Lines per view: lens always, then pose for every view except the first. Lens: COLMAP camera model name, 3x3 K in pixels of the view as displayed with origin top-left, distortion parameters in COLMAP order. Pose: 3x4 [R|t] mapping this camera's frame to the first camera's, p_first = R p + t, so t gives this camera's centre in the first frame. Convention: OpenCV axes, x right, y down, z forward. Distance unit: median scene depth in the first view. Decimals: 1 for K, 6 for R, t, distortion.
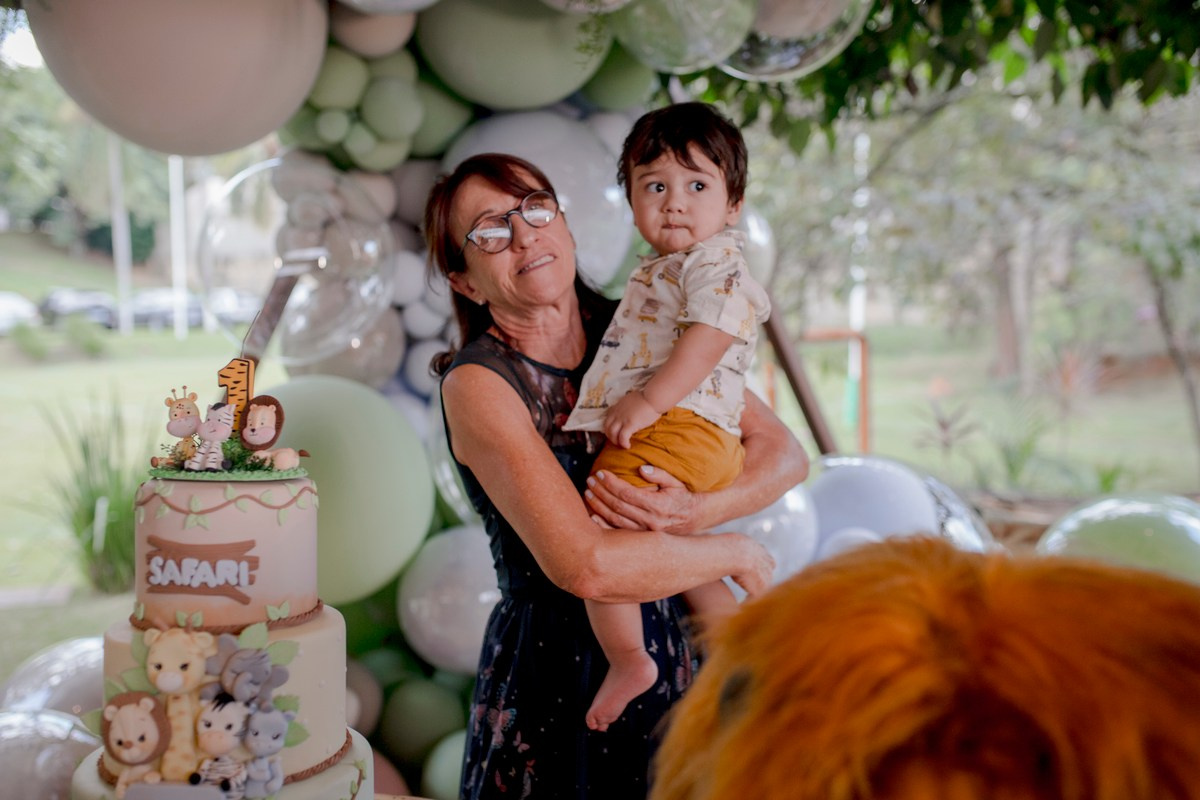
lens RADIAL K [[1175.4, 0, 607.7], [0, 1175.4, 396.4], [0, 0, 1]] dist [-0.037122, 0.000000]
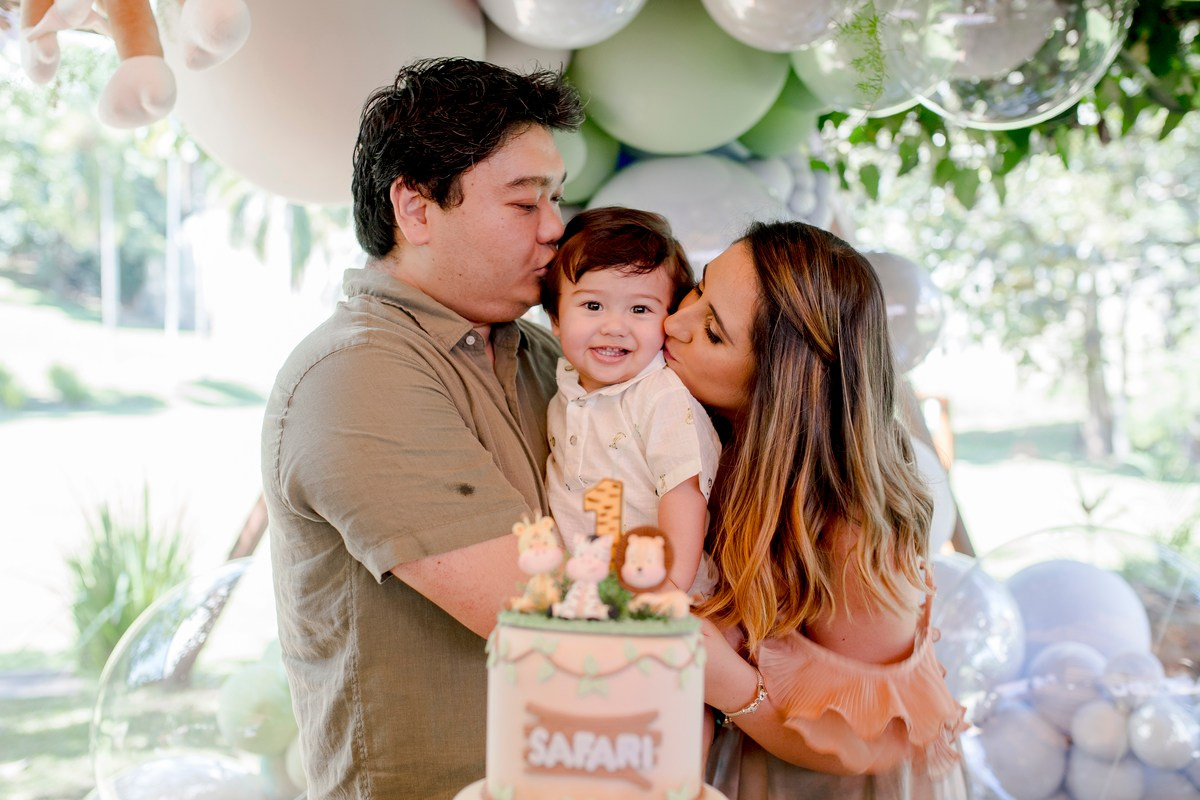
lens RADIAL K [[1281.7, 0, 588.1], [0, 1281.7, 392.9], [0, 0, 1]] dist [-0.042050, 0.000000]
pose [[0.999311, 0.016433, -0.033285, -0.300827], [-0.017952, 0.998787, -0.045841, -0.050685], [0.032492, 0.046406, 0.998394, 0.100132]]
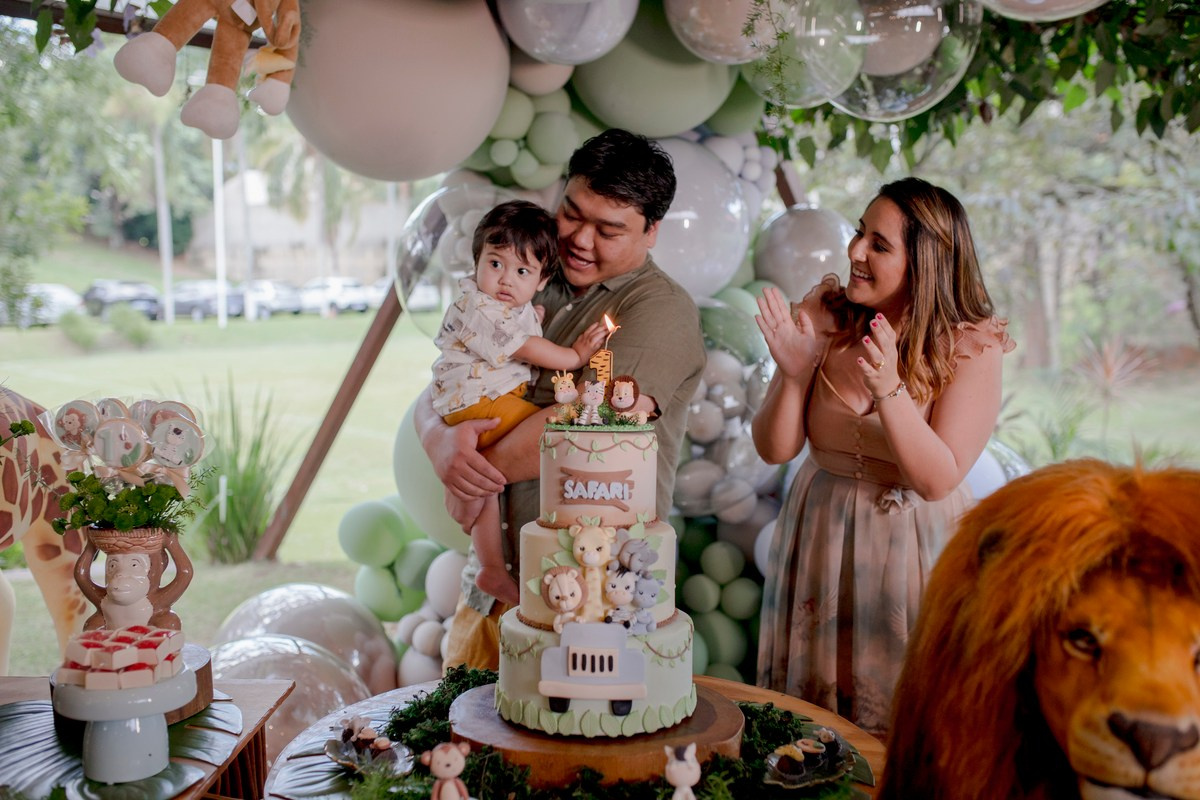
lens RADIAL K [[1175.4, 0, 609.1], [0, 1175.4, 409.6], [0, 0, 1]] dist [-0.037122, 0.000000]
pose [[0.999878, 0.003402, -0.015242, -0.286019], [-0.003100, 0.999799, 0.019802, 0.012759], [0.015306, -0.019753, 0.999688, -0.494718]]
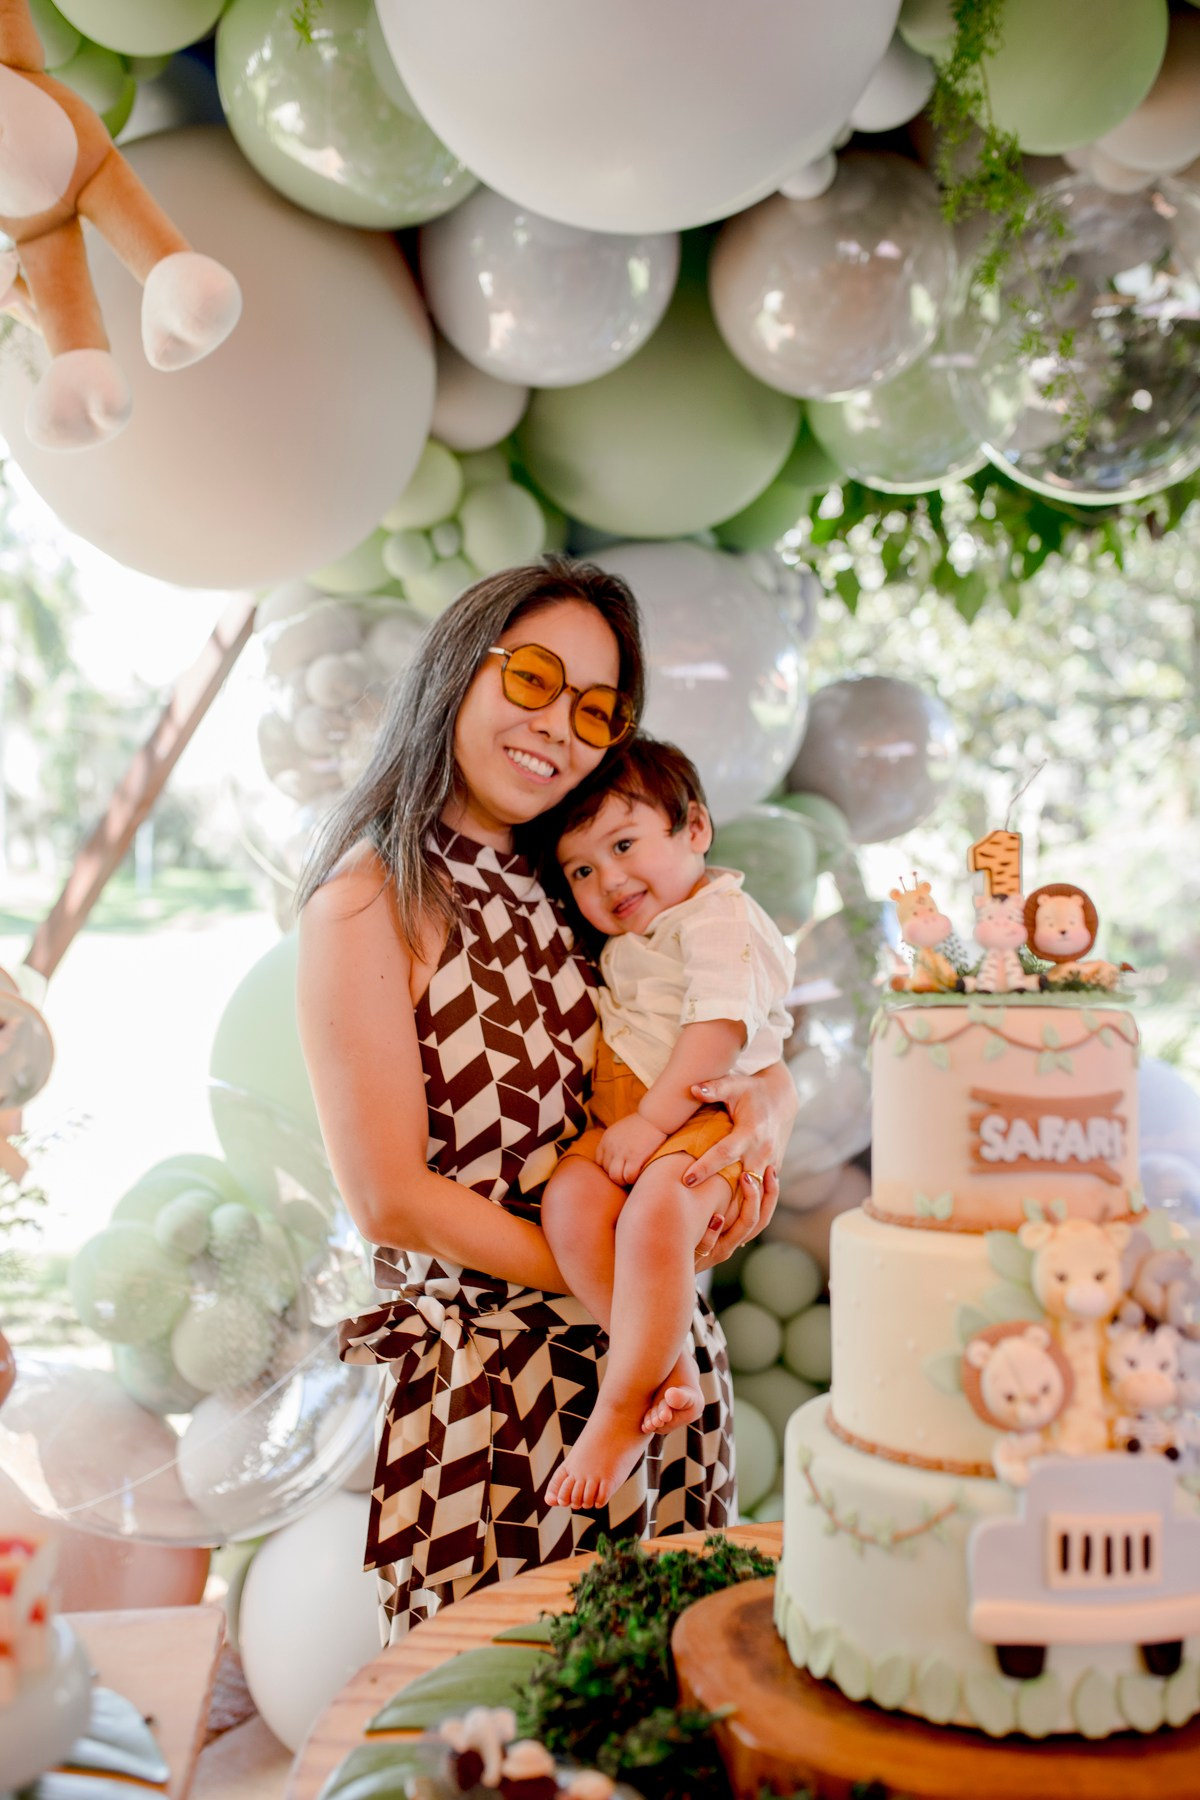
lens RADIAL K [[1763.1, 0, 598.4], [0, 1763.1, 898.9], [0, 0, 1]] dist [-0.037122, 0.000000]
pose [[0.990082, 0.000891, 0.140484, -0.686570], [0.007737, 0.998116, -0.060859, 0.067265], [-0.140274, 0.061342, 0.988211, 0.040057]]
